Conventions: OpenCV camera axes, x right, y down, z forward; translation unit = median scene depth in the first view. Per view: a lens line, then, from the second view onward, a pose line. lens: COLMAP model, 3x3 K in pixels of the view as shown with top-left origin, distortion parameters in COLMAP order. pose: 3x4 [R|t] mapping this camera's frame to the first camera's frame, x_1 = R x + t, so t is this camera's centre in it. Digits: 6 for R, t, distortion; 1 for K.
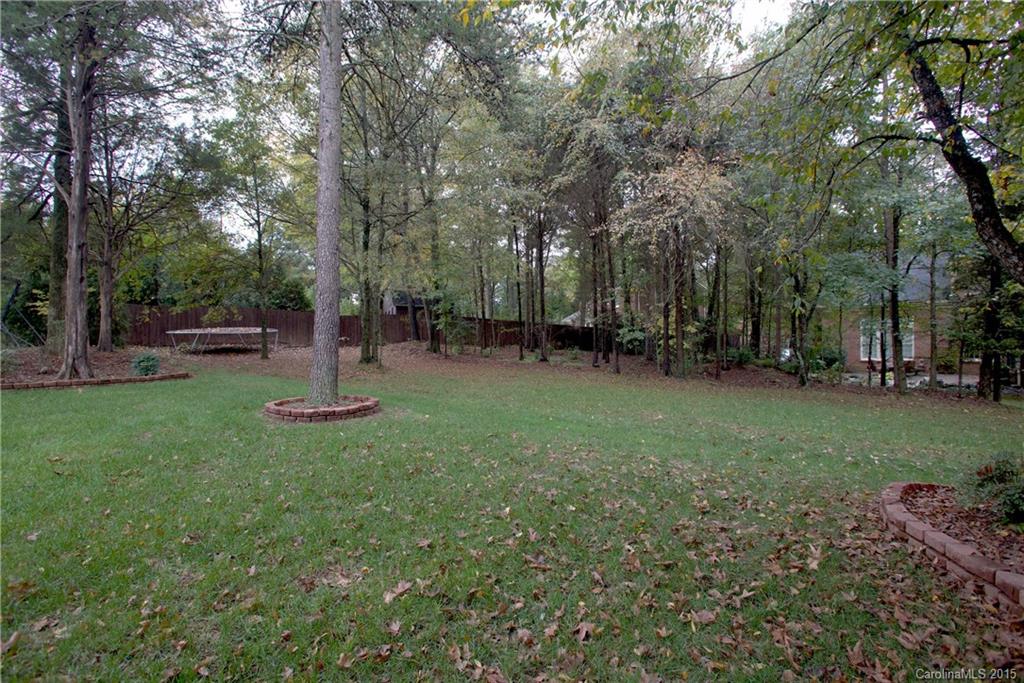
lens RADIAL K [[495.9, 0, 513.1], [0, 495.9, 339.7], [0, 0, 1]] dist [0.000316, 0.001387]
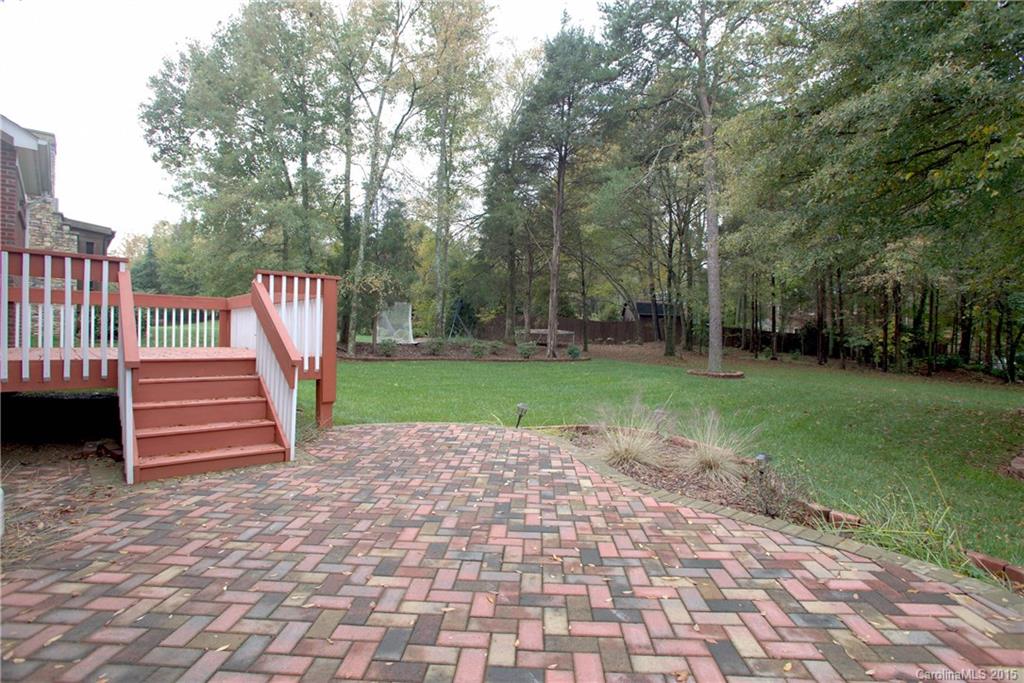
lens RADIAL K [[495.9, 0, 509.4], [0, 495.9, 342.5], [0, 0, 1]] dist [0.000316, 0.001387]
pose [[0.957528, 0.024566, -0.287293, -0.272996], [-0.022670, 0.999694, 0.009923, -0.000390], [0.287449, -0.002989, 0.957791, -0.574523]]
